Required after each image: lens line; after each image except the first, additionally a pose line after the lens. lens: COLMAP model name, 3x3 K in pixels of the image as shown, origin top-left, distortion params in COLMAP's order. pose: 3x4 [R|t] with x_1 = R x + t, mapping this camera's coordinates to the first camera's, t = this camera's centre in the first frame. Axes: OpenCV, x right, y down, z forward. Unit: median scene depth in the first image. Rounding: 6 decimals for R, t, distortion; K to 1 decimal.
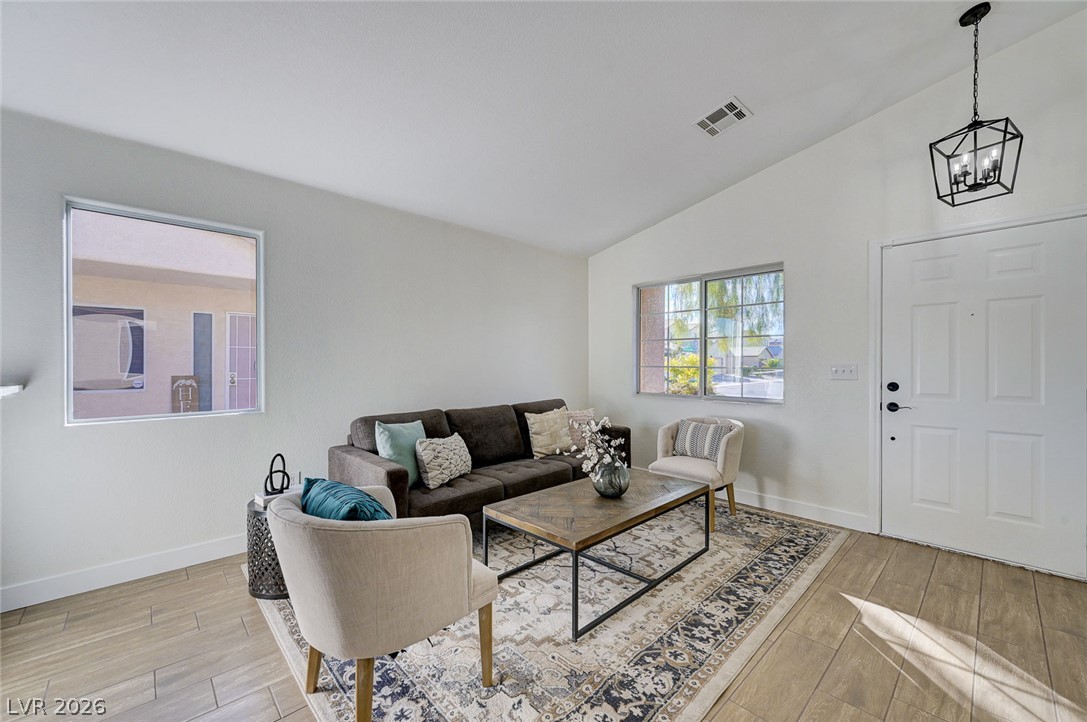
lens RADIAL K [[427.0, 0, 544.9], [0, 427.0, 364.9], [0, 0, 1]] dist [-0.002340, 0.000158]
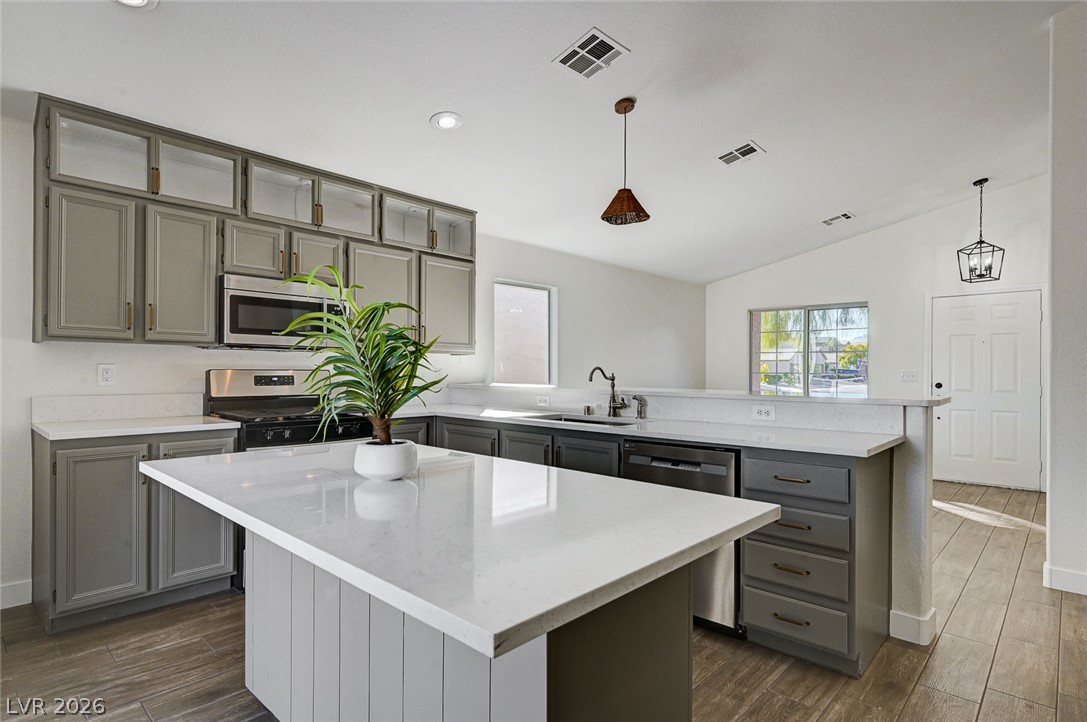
lens RADIAL K [[570.3, 0, 537.7], [0, 570.3, 372.4], [0, 0, 1]] dist [0.001268, 0.000524]
pose [[0.998243, 0.000999, 0.059242, -0.991487], [-0.001128, 0.999997, 0.002141, -0.001480], [-0.059240, -0.002204, 0.998241, -1.278339]]
